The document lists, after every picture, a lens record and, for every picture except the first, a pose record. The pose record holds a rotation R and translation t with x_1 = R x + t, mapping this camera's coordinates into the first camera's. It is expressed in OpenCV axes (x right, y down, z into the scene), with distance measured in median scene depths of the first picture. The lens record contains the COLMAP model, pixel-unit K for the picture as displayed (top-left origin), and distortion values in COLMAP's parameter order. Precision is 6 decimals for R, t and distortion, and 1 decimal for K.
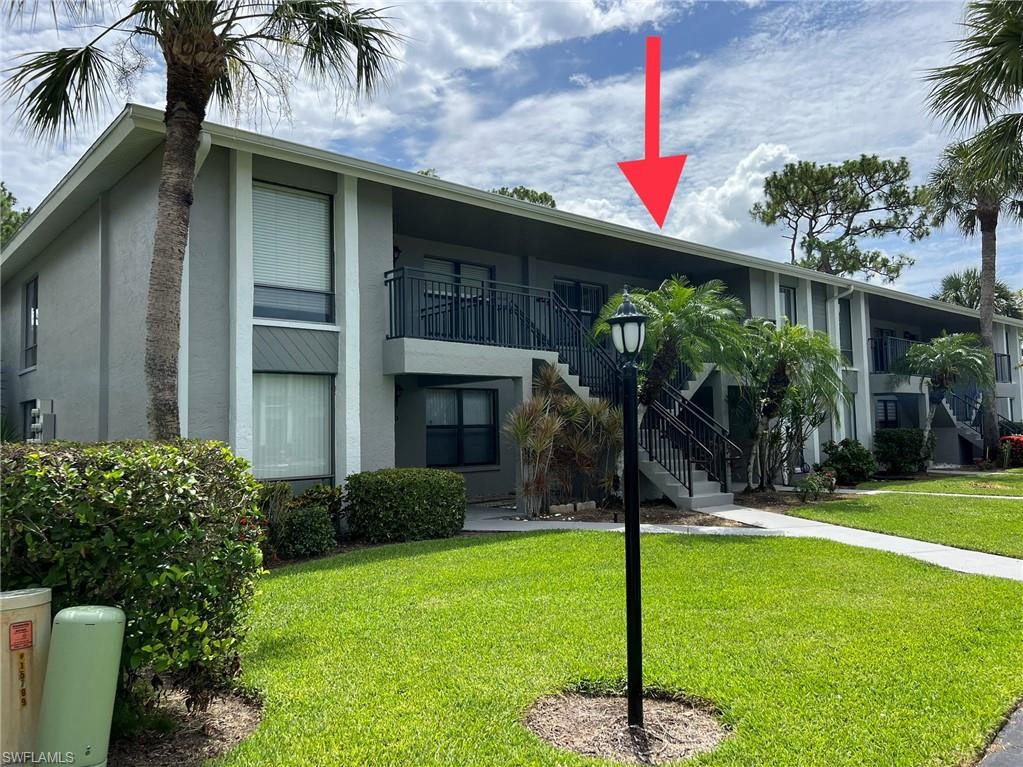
lens RADIAL K [[726.8, 0, 511.5], [0, 726.8, 383.5], [0, 0, 1]] dist [0.035055, -0.052409]
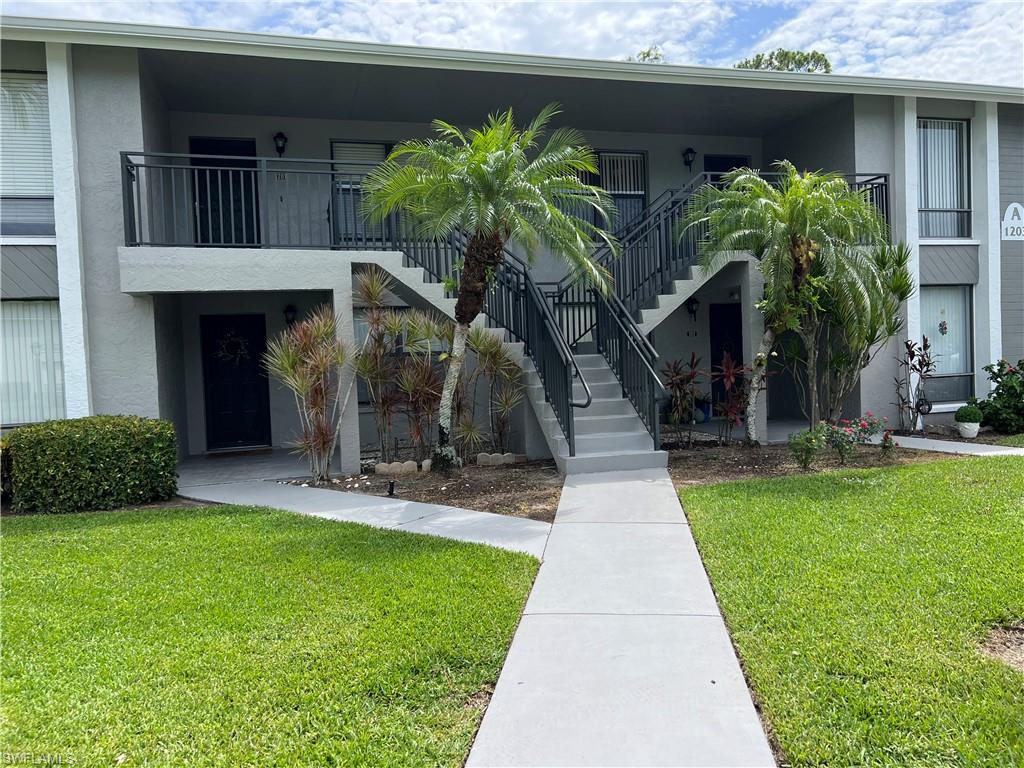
lens RADIAL K [[727.5, 0, 512.0], [0, 727.5, 384.0], [0, 0, 1]] dist [0.035055, -0.052409]
pose [[0.905745, 0.006863, -0.423768, 0.482340], [0.044400, 0.992830, 0.110978, 0.012025], [0.421492, -0.119334, 0.898946, 0.394393]]
